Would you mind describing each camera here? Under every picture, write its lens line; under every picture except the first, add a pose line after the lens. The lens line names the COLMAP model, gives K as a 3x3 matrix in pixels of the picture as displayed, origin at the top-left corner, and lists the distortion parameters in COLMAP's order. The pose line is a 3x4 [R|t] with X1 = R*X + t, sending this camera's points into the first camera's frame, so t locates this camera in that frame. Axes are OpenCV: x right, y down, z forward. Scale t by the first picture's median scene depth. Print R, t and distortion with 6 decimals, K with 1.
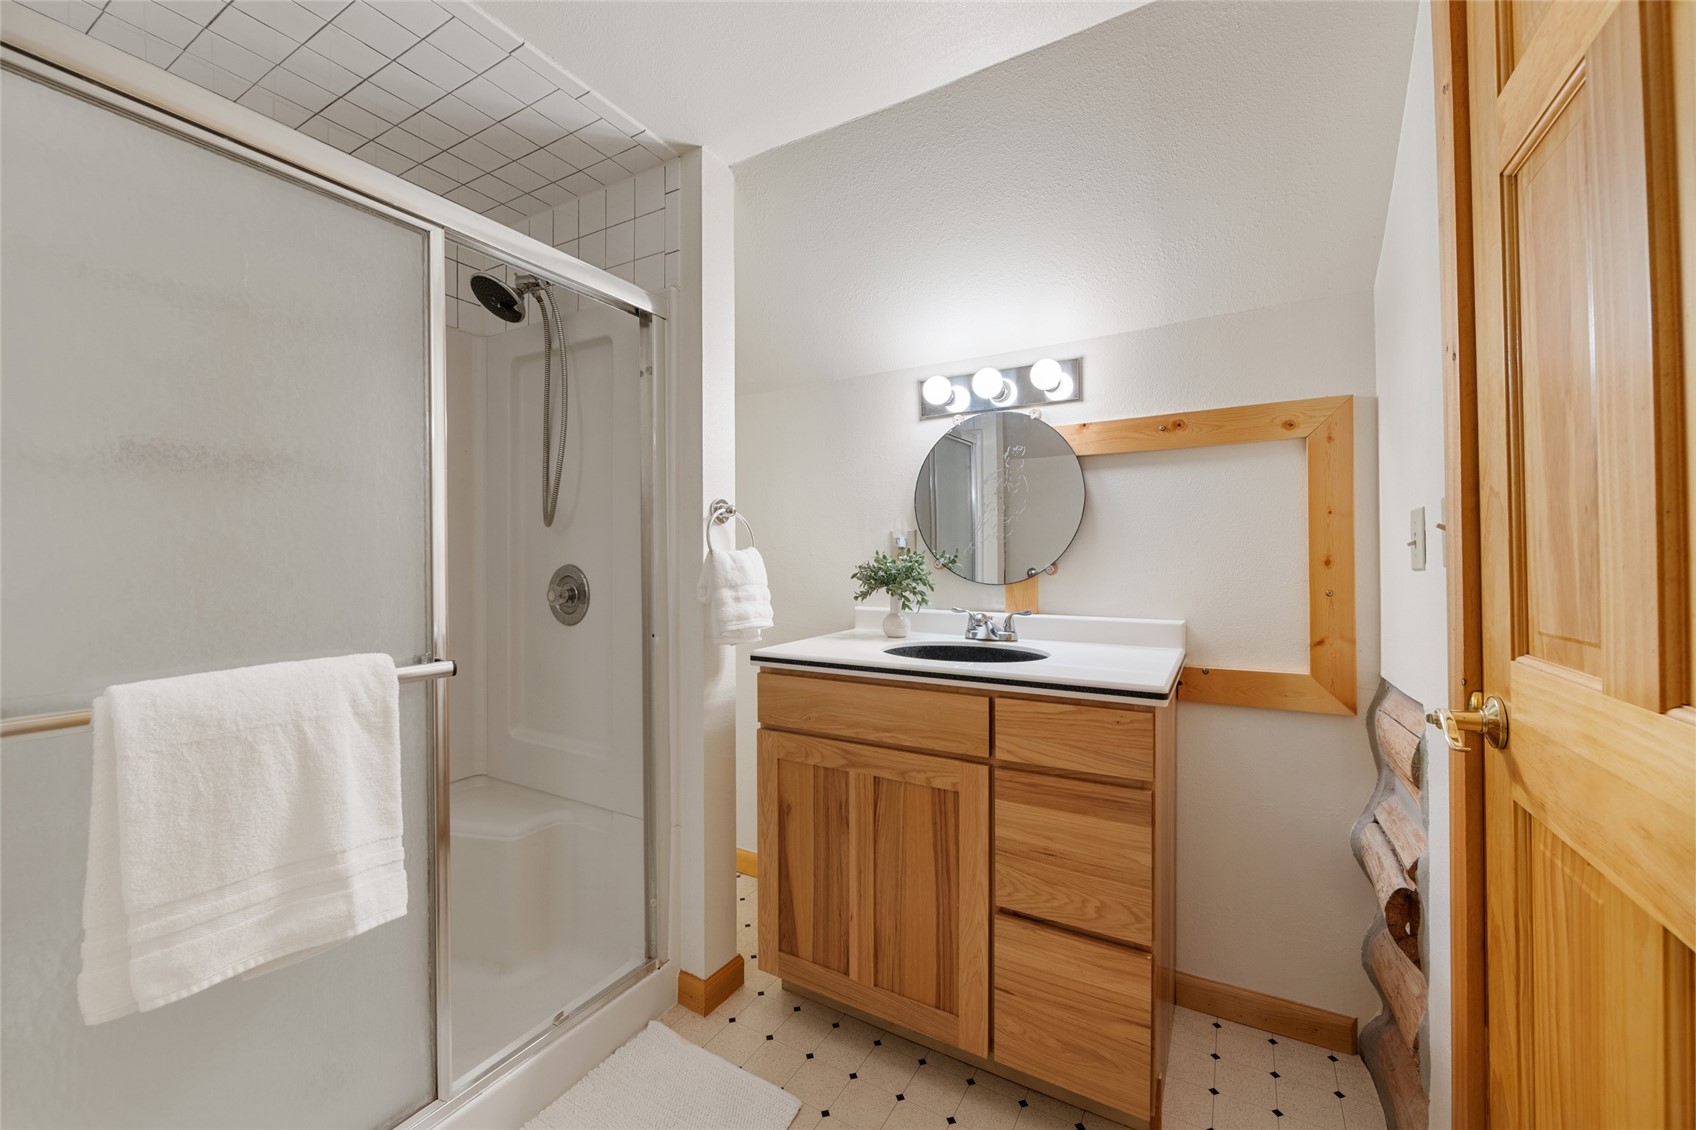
lens RADIAL K [[663.2, 0, 856.2], [0, 663.2, 570.7], [0, 0, 1]] dist [-0.008535, -0.000088]
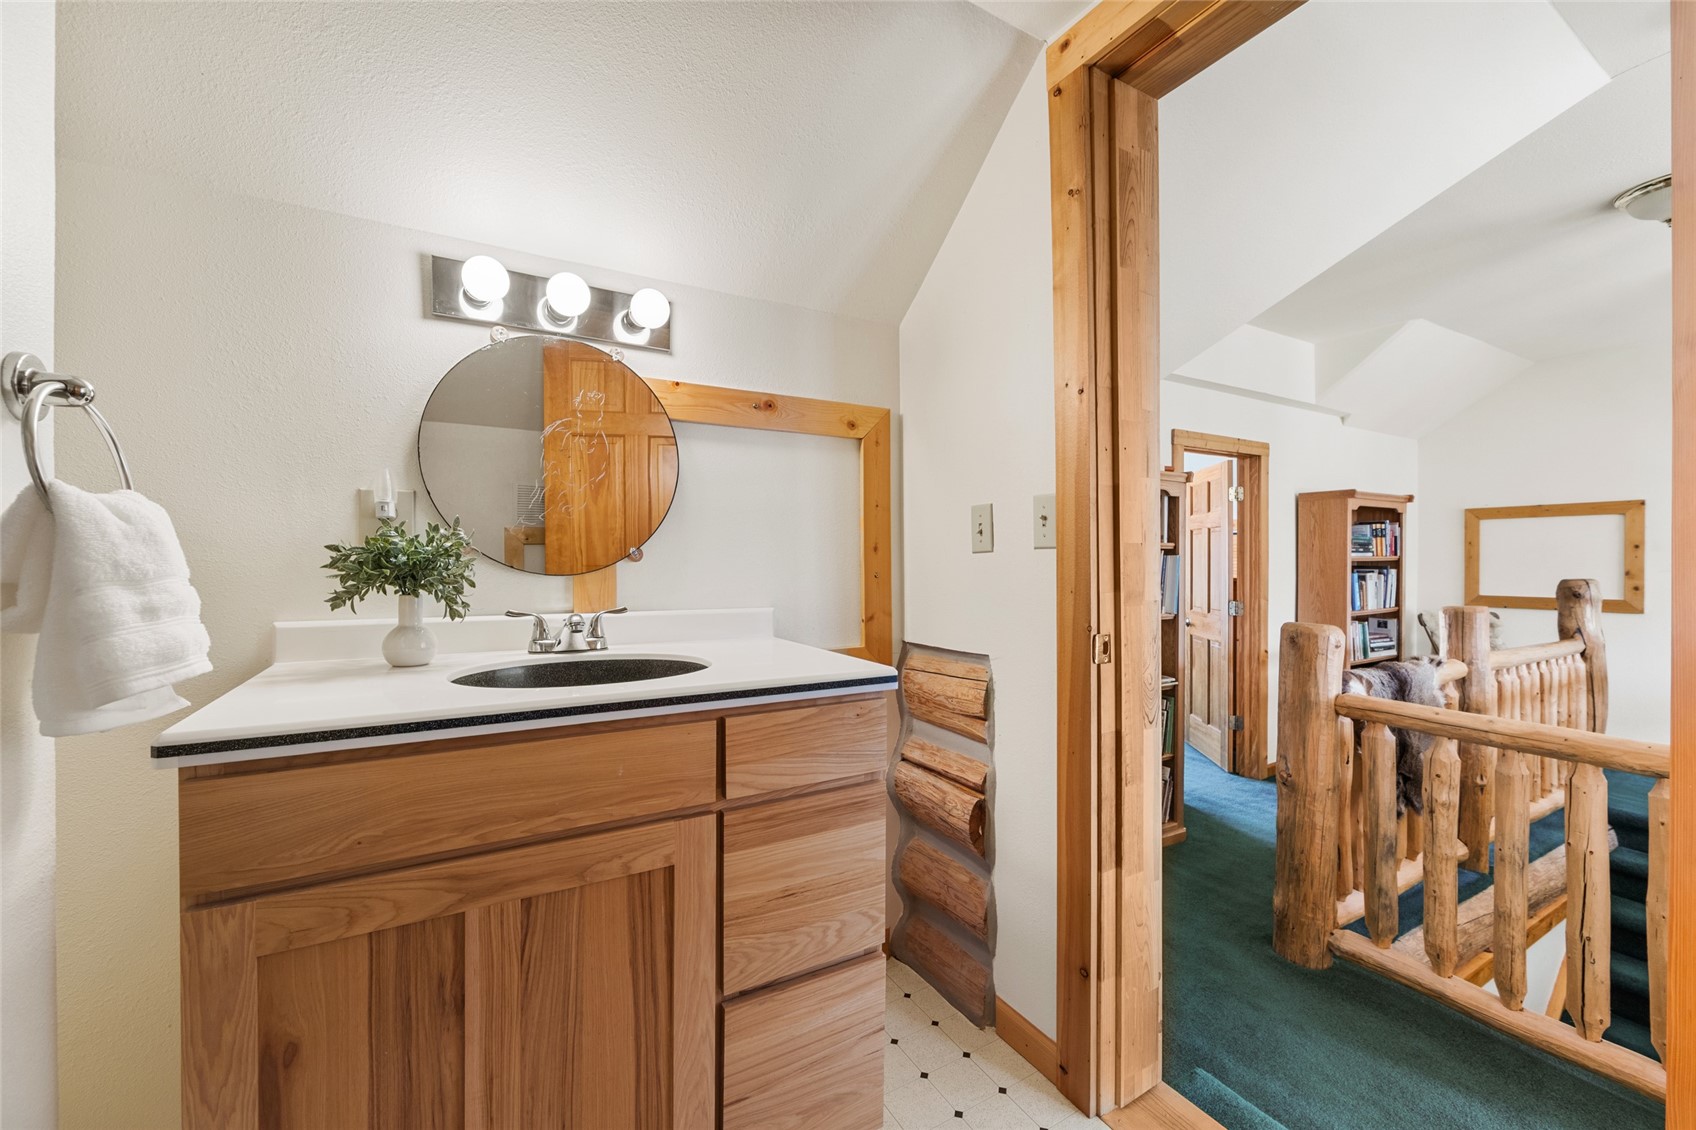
lens RADIAL K [[663.2, 0, 856.2], [0, 663.2, 570.7], [0, 0, 1]] dist [-0.008535, -0.000088]
pose [[0.504244, -0.008769, 0.863517, -0.312232], [0.014390, 0.999895, 0.001751, 0.023494], [-0.863441, 0.011543, 0.504317, 0.433175]]
